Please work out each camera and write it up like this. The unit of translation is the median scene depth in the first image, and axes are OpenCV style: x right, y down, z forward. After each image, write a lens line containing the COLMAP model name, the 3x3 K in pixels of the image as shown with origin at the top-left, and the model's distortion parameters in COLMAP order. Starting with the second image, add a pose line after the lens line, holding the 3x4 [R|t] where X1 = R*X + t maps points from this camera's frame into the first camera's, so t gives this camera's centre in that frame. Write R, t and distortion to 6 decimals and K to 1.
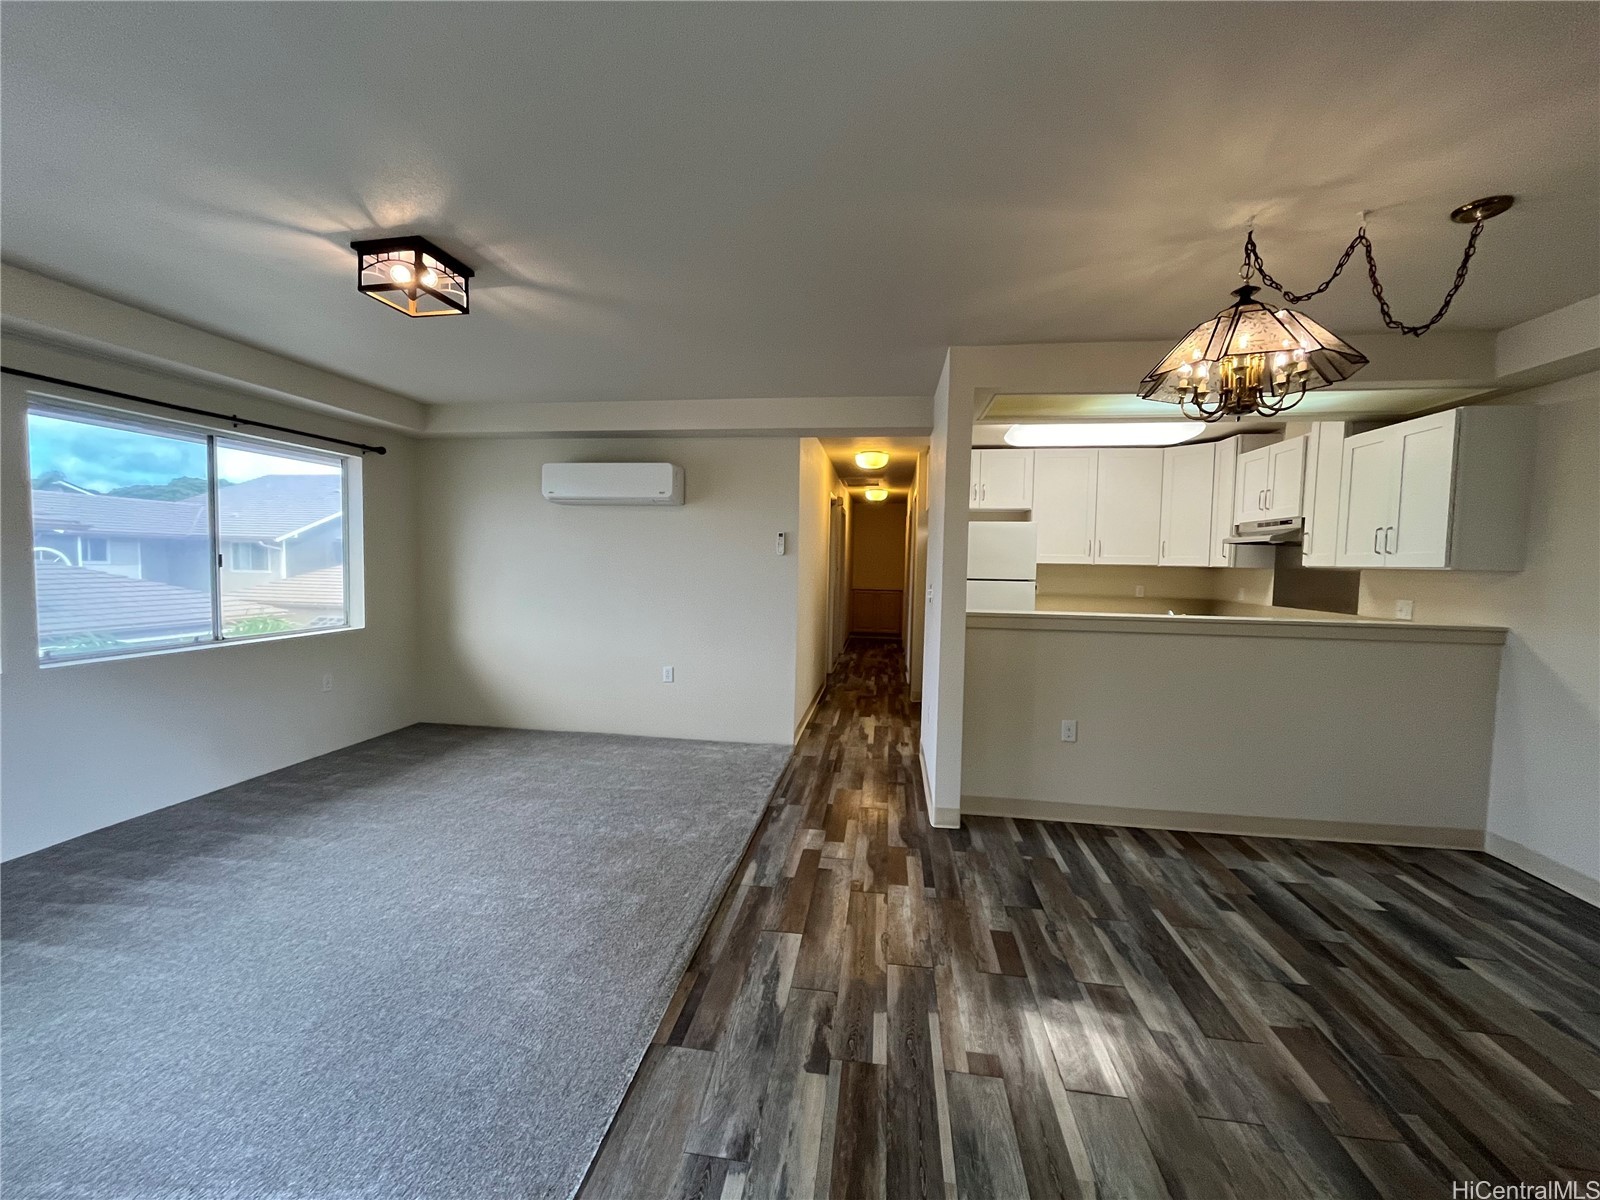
lens RADIAL K [[654.6, 0, 791.3], [0, 654.6, 602.0], [0, 0, 1]] dist [-0.008407, 0.000174]
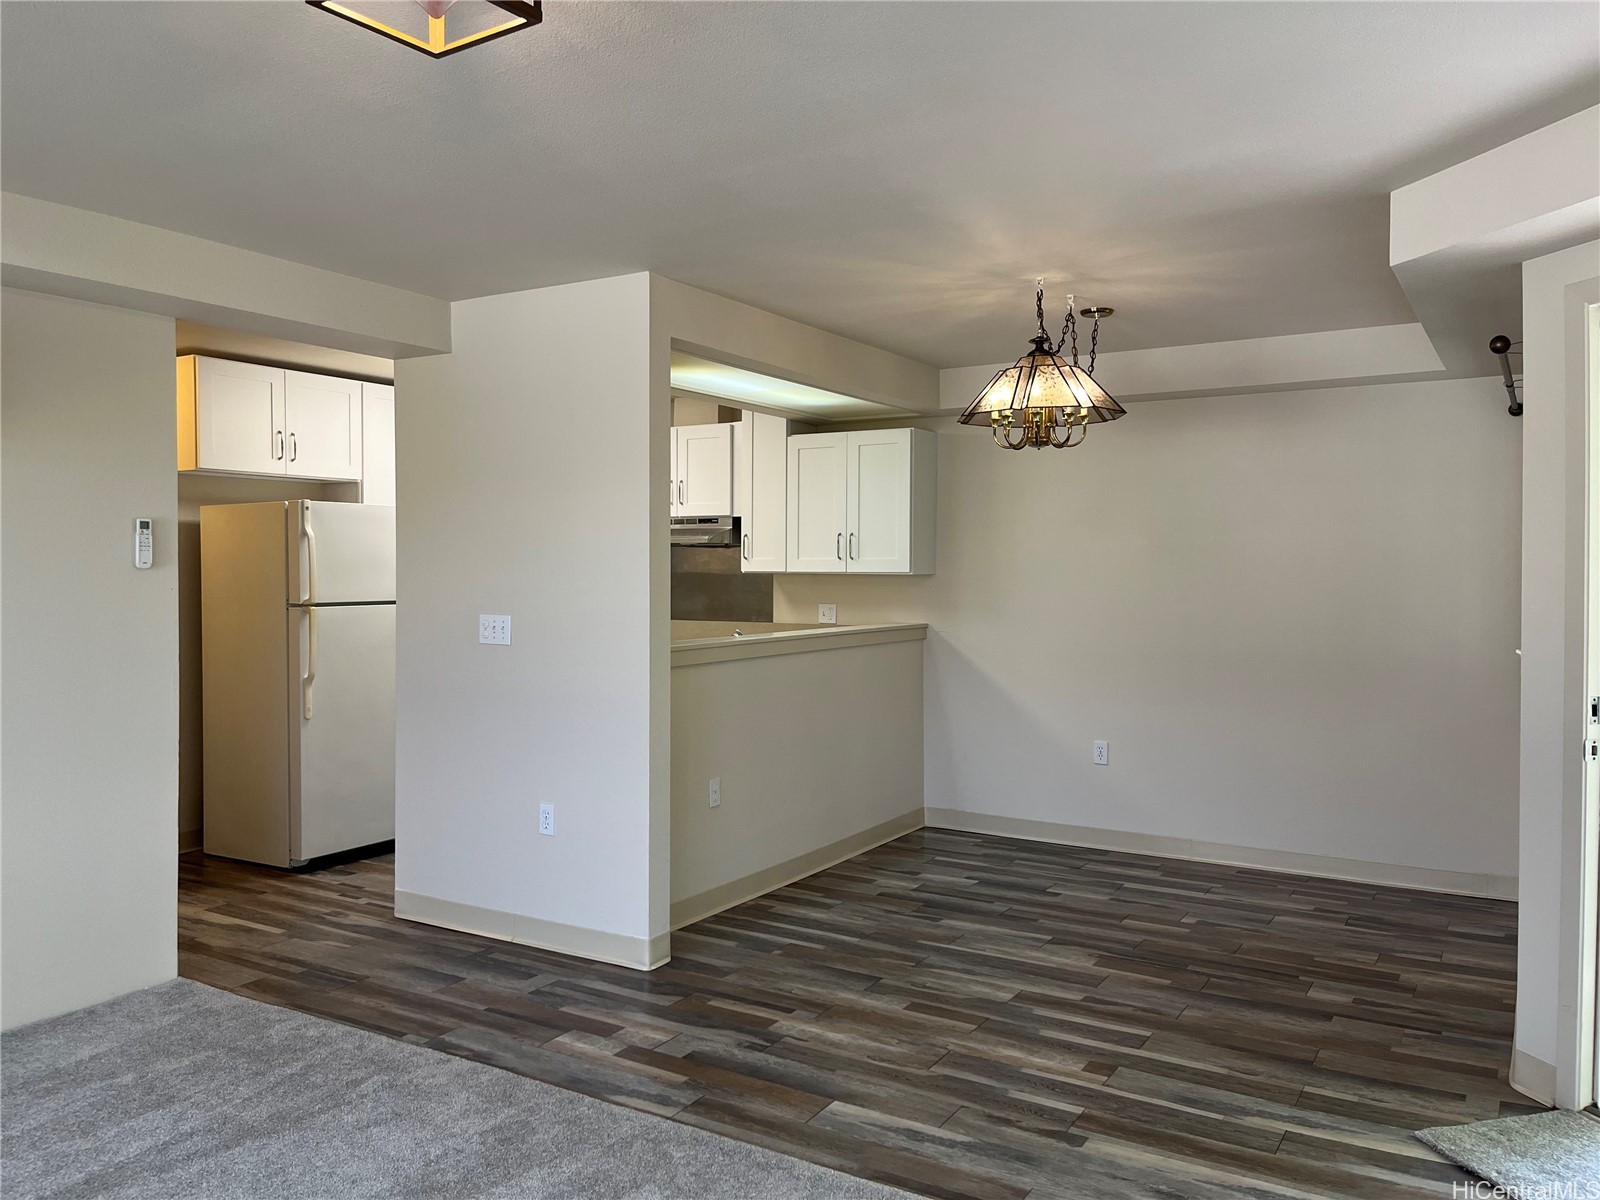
lens RADIAL K [[1217.6, 0, 809.7], [0, 1217.6, 590.7], [0, 0, 1]] dist [0.068959, -0.097855]
pose [[0.383933, -0.035215, 0.922689, -1.008532], [0.066612, 0.997725, 0.010361, -0.057198], [-0.920955, 0.057485, 0.385405, 0.387228]]
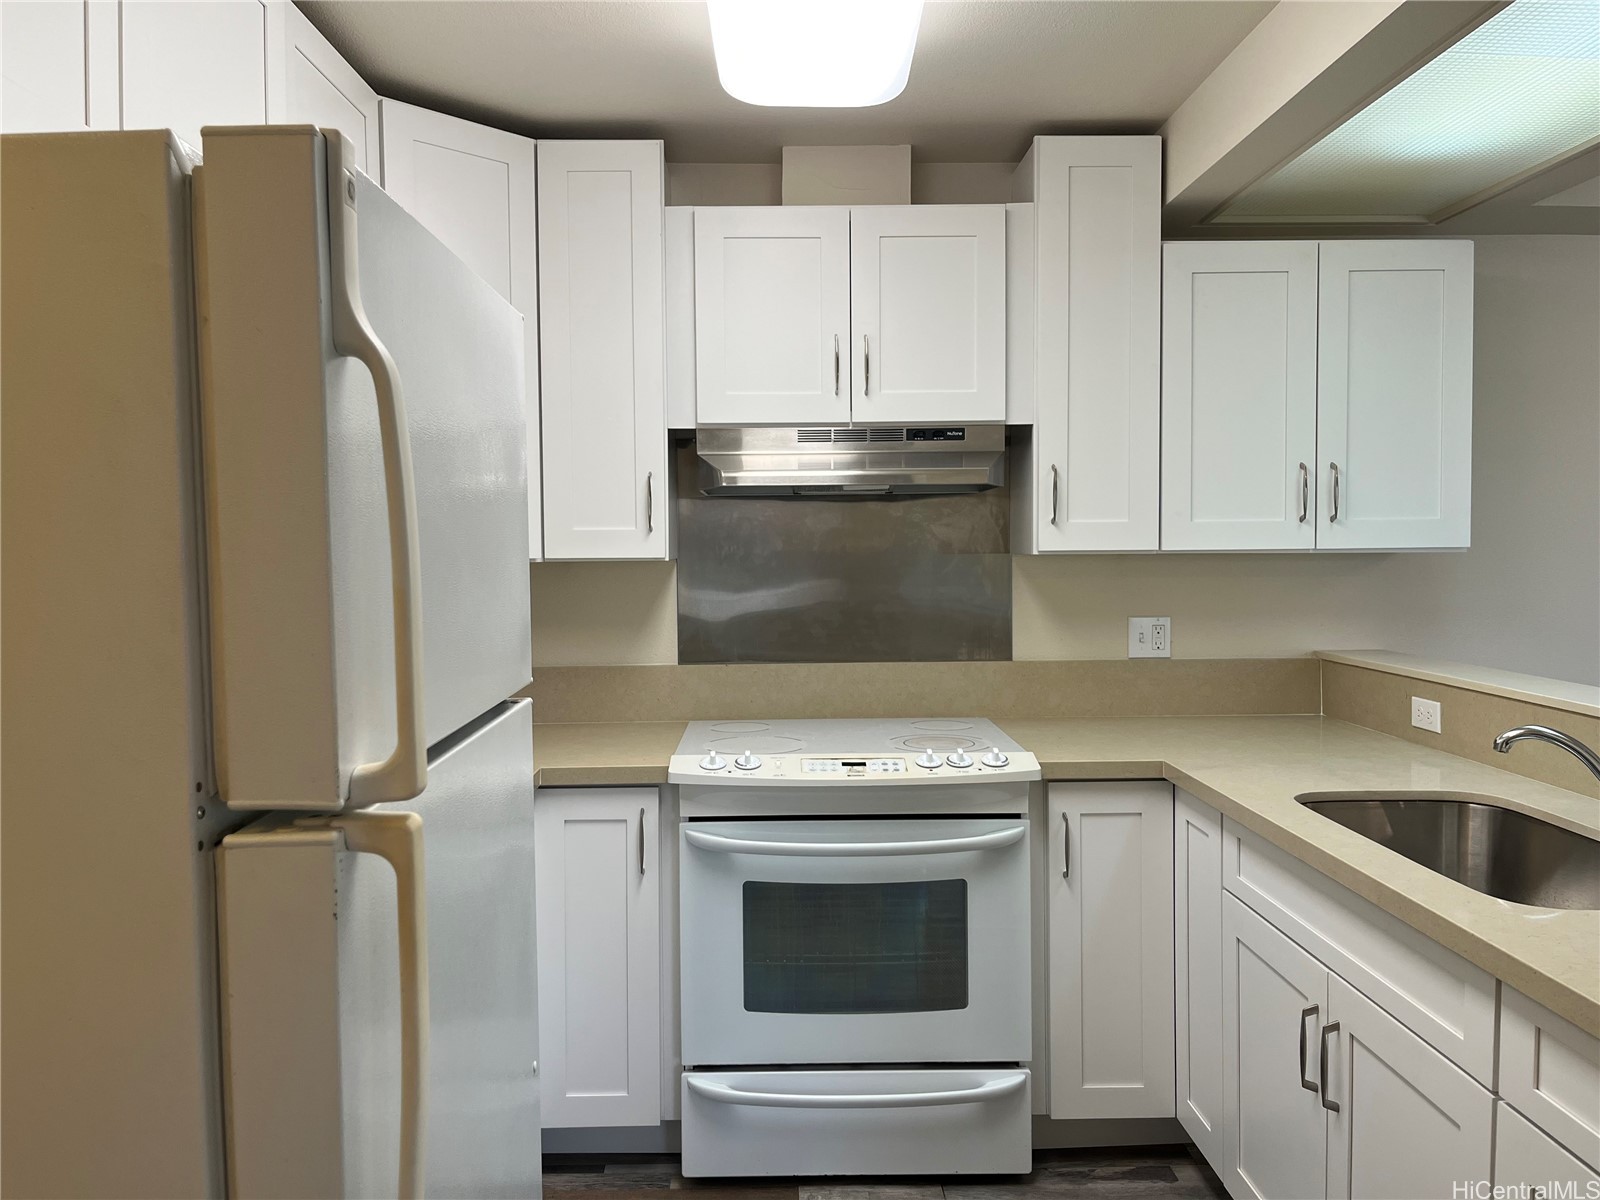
lens RADIAL K [[1217.6, 0, 809.7], [0, 1217.6, 590.7], [0, 0, 1]] dist [0.068959, -0.097855]
pose [[-0.155076, -0.059002, 0.986139, 0.125699], [0.071532, 0.994924, 0.070776, -0.131850], [-0.985309, 0.081516, -0.150068, 1.755225]]
